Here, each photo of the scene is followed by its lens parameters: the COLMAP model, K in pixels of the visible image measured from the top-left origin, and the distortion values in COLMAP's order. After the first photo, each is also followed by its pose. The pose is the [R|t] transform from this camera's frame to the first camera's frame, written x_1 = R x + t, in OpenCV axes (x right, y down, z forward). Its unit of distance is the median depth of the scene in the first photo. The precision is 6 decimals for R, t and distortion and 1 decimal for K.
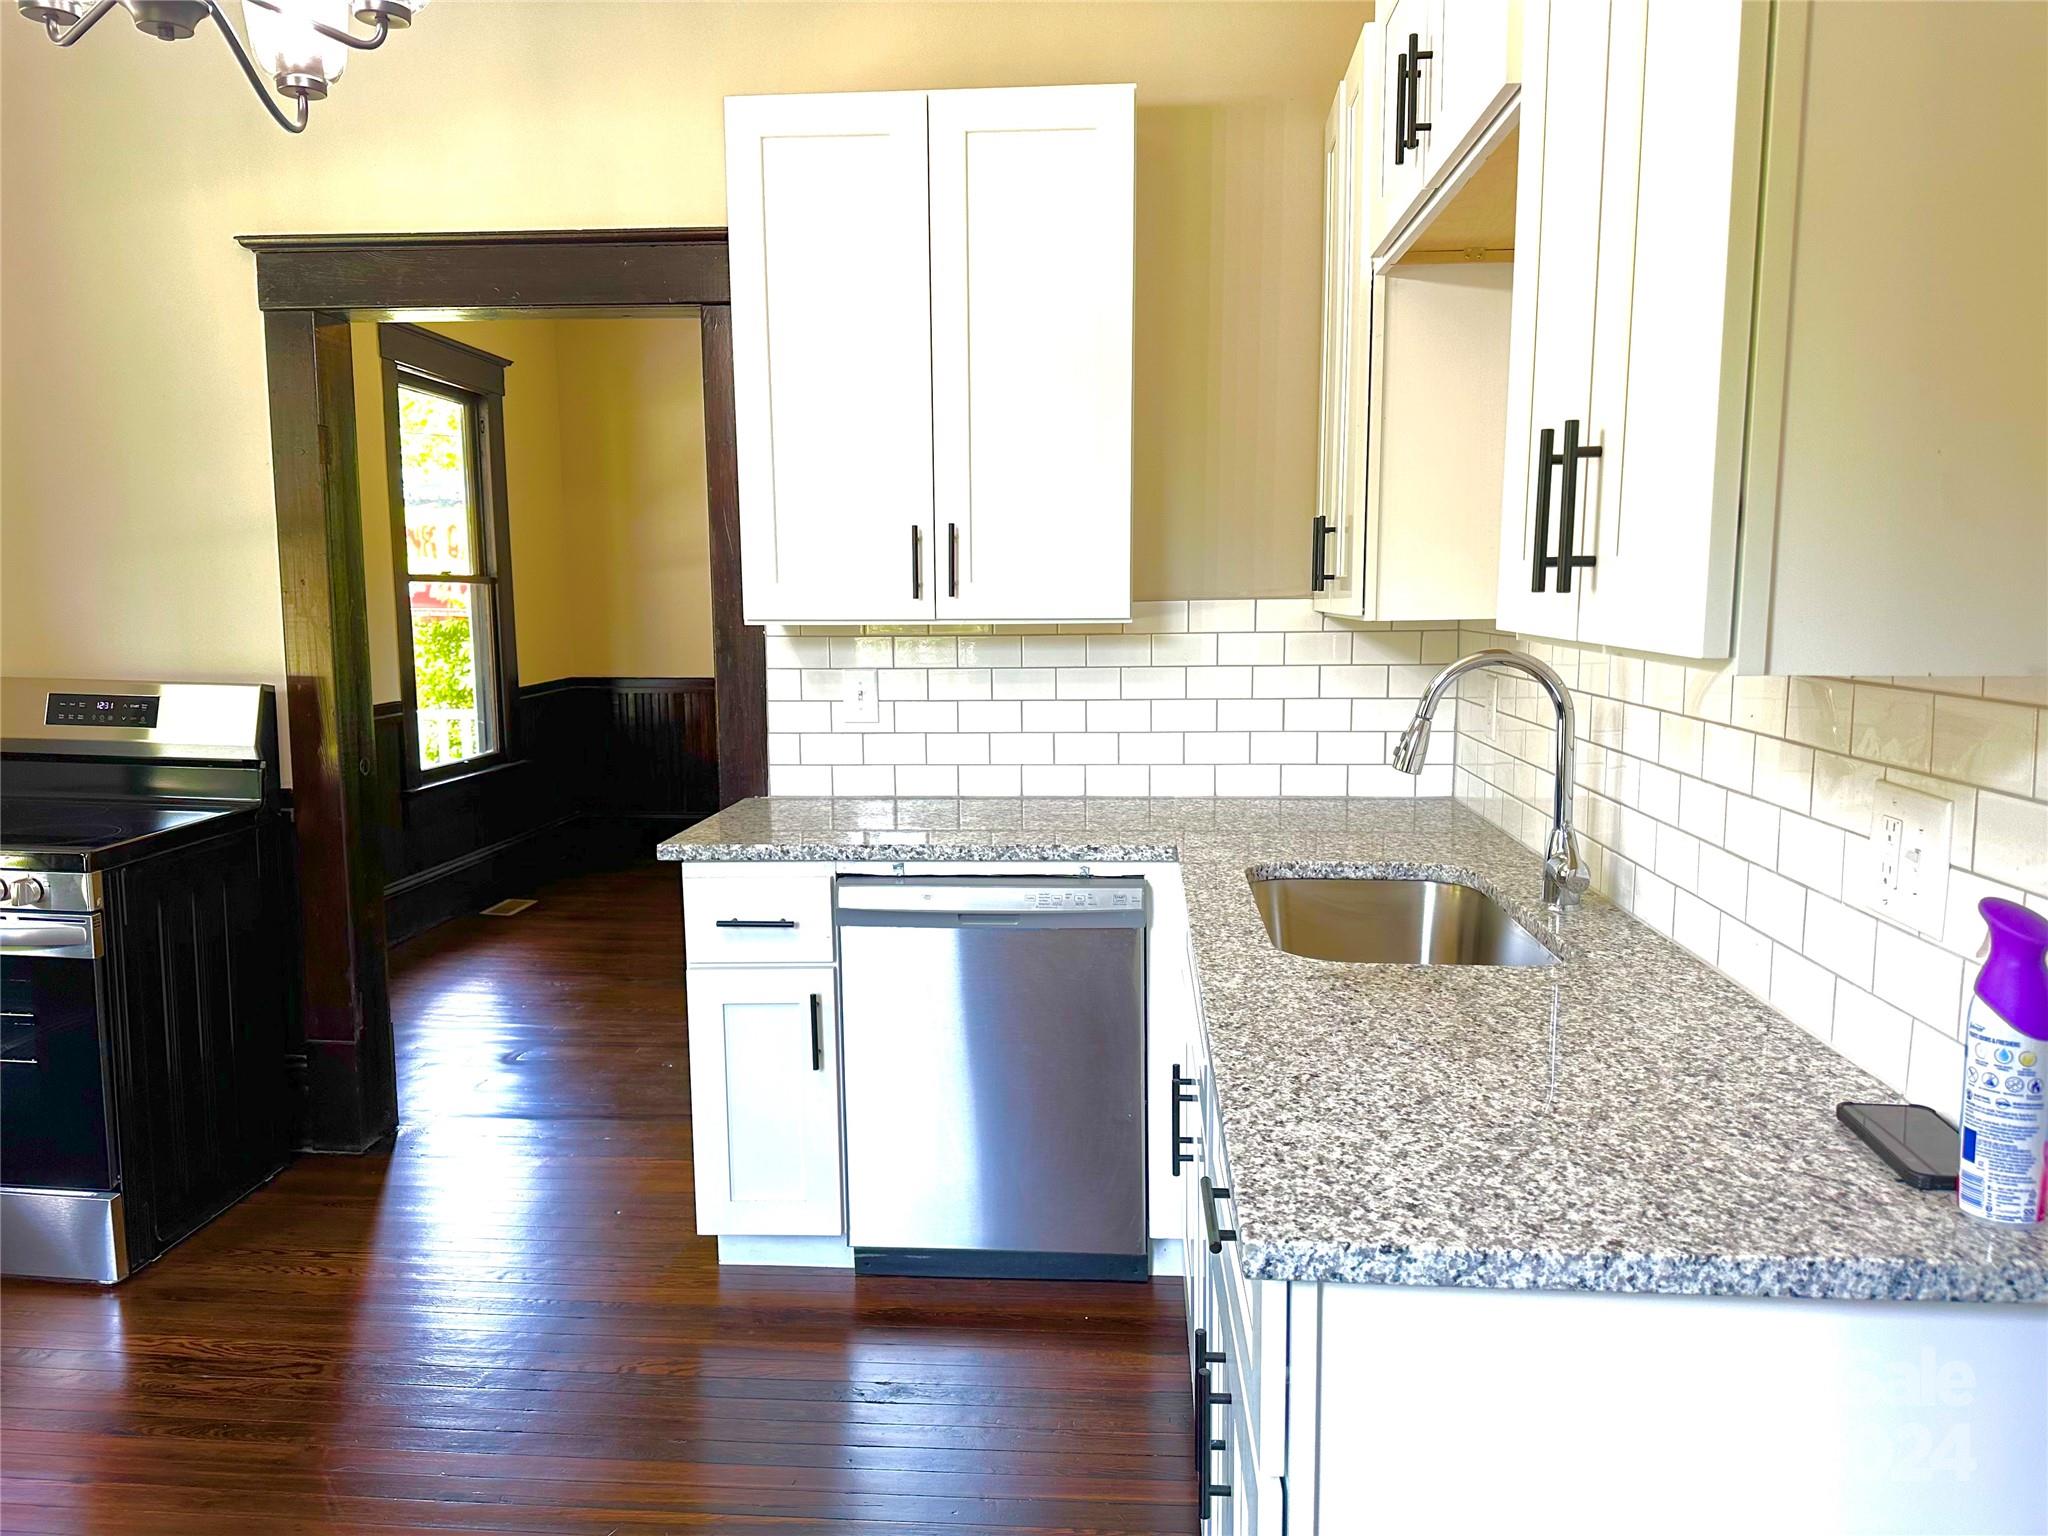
lens RADIAL K [[1437.5, 0, 1024.1], [0, 1437.5, 757.2], [0, 0, 1]] dist [0.043184, -0.053970]
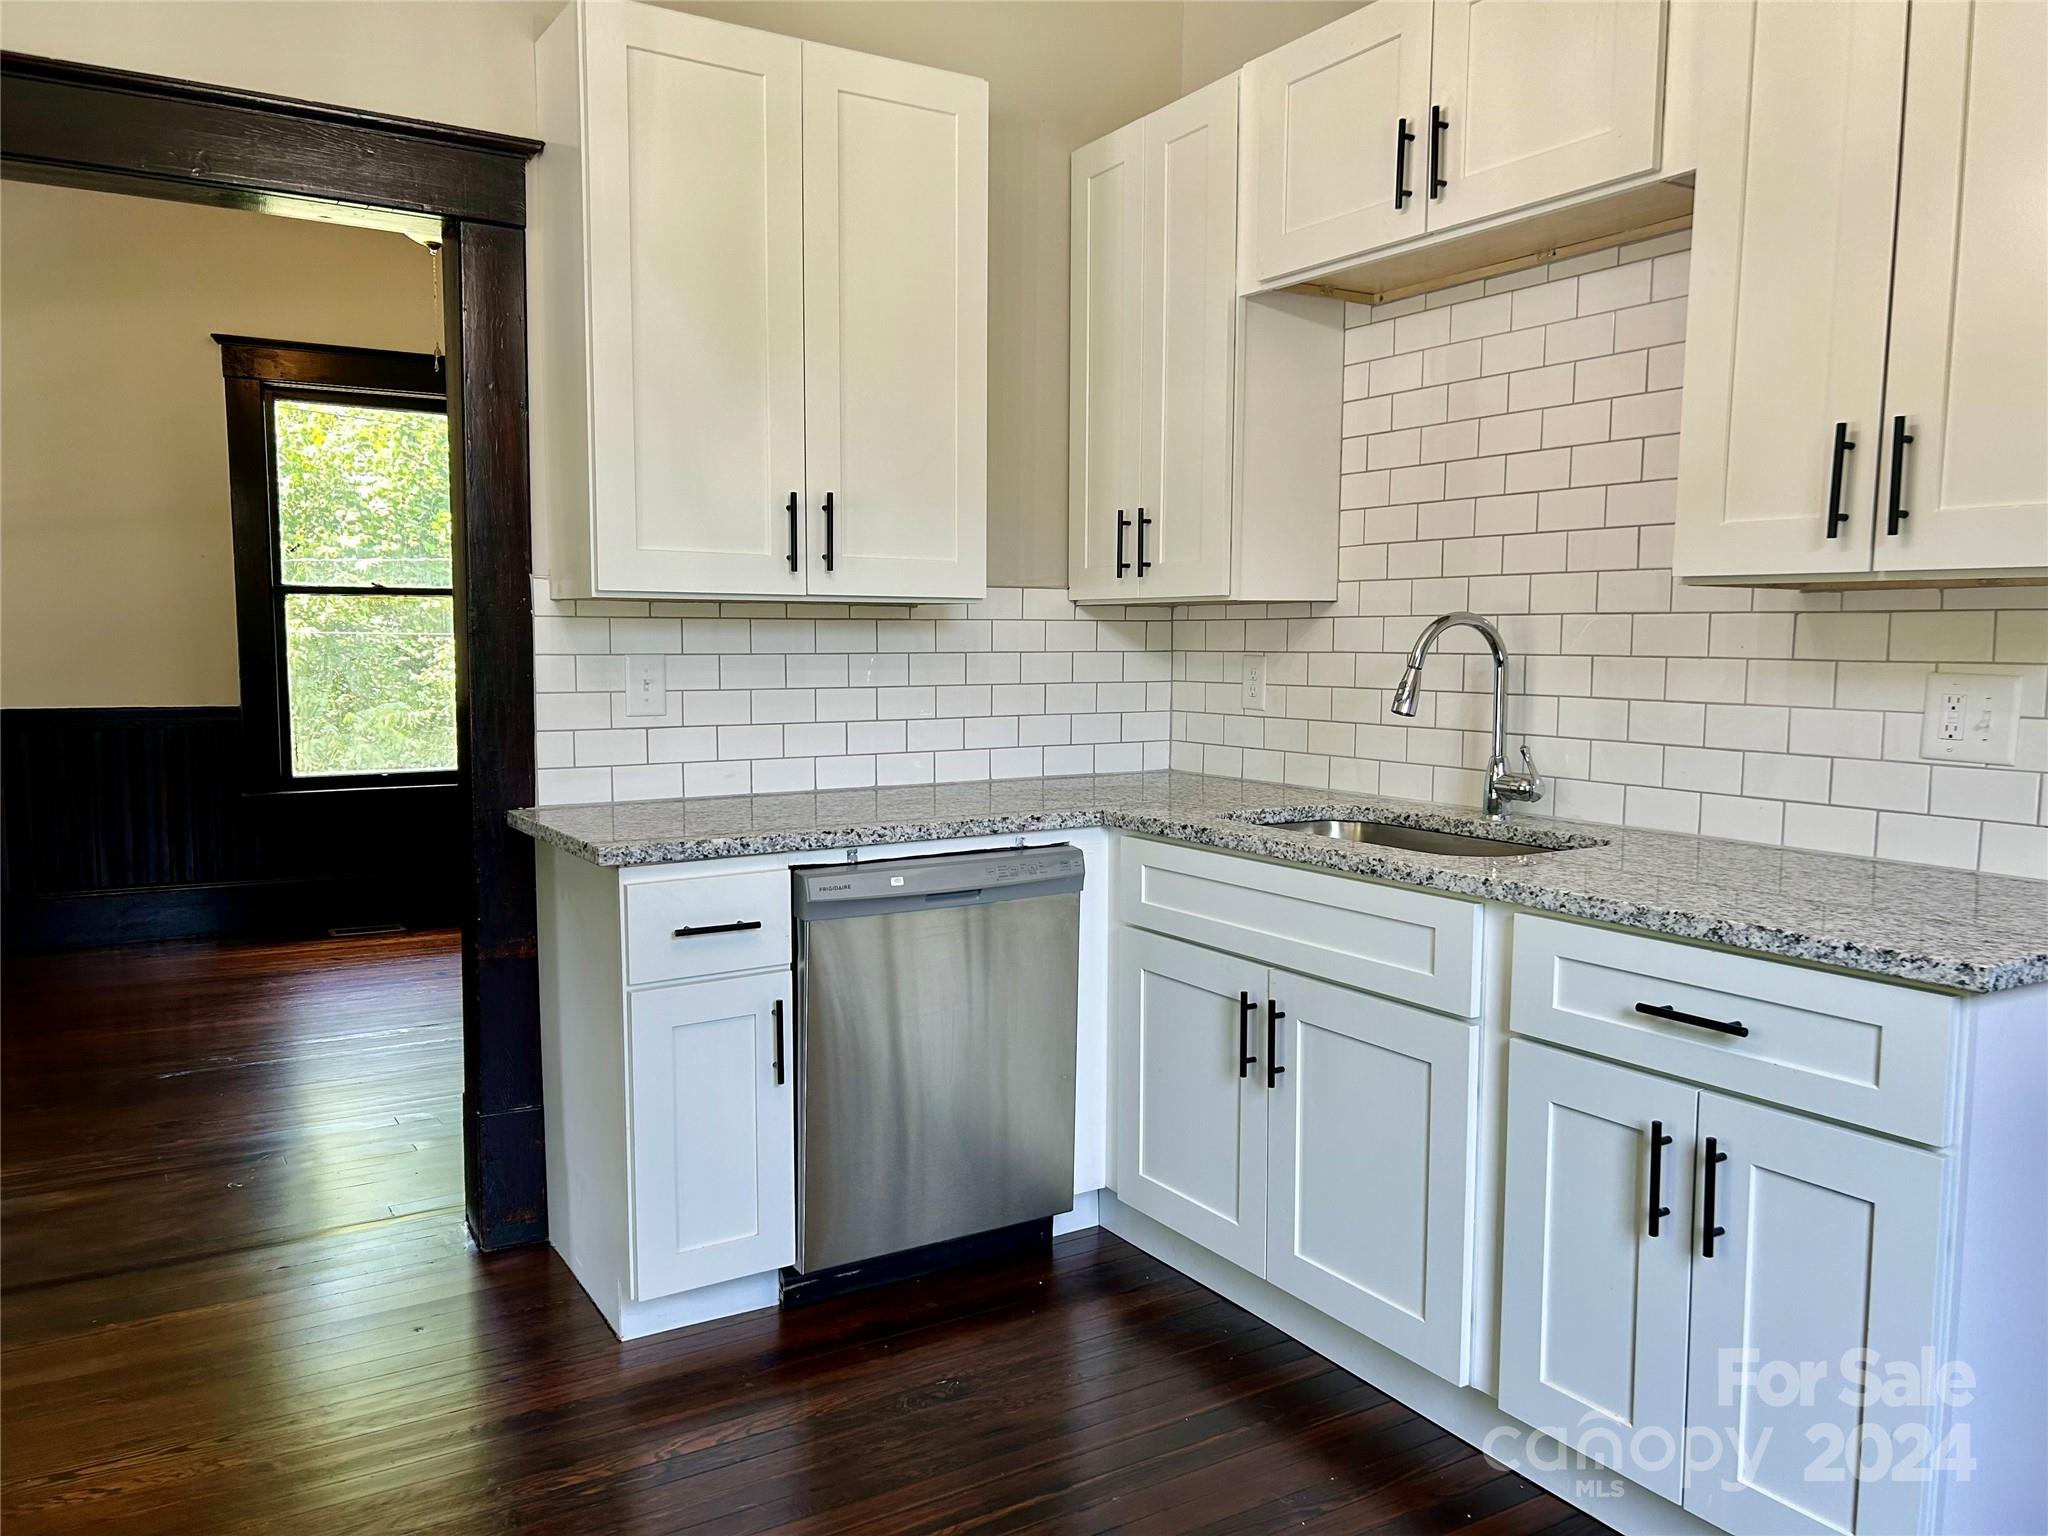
lens RADIAL K [[1534.3, 0, 986.0], [0, 1534.3, 766.8], [0, 0, 1]] dist [0.068069, -0.076380]
pose [[0.825180, -0.042577, 0.563263, -0.516587], [0.059885, 0.998130, -0.012283, 0.033223], [-0.561686, 0.043866, 0.826187, 0.101656]]
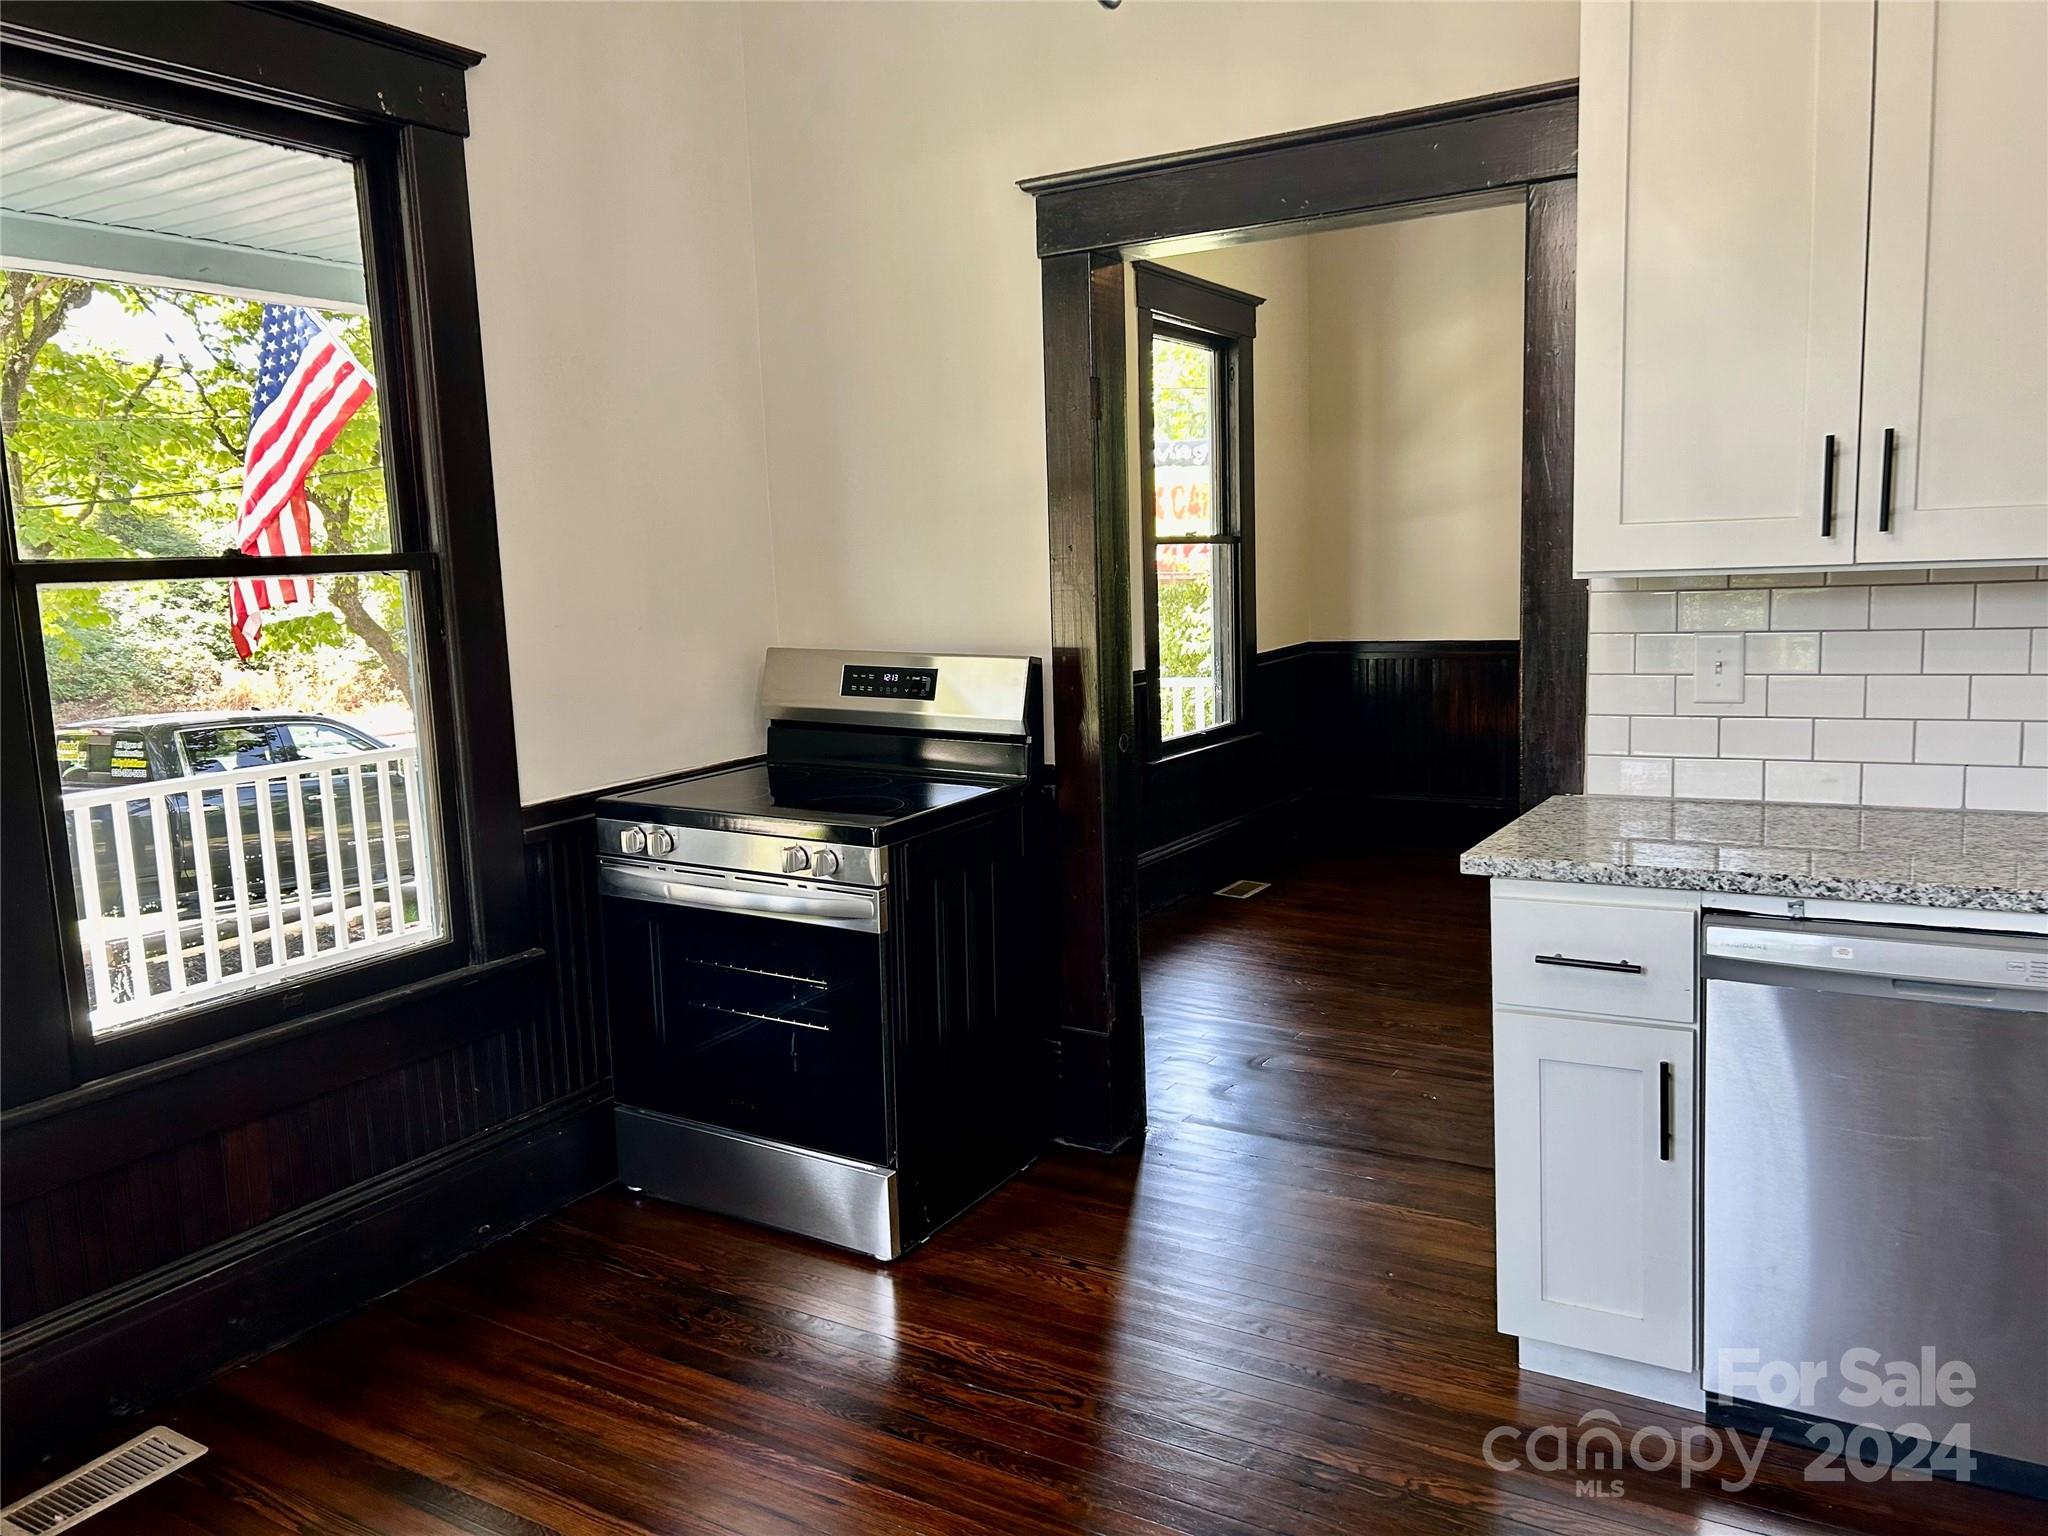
lens RADIAL K [[1534.3, 0, 1017.4], [0, 1534.3, 769.1], [0, 0, 1]] dist [0.068069, -0.076380]
pose [[0.890191, 0.034221, -0.454301, -0.074011], [-0.020784, 0.999187, 0.034540, -0.011344], [0.455114, -0.021305, 0.890178, 0.096316]]
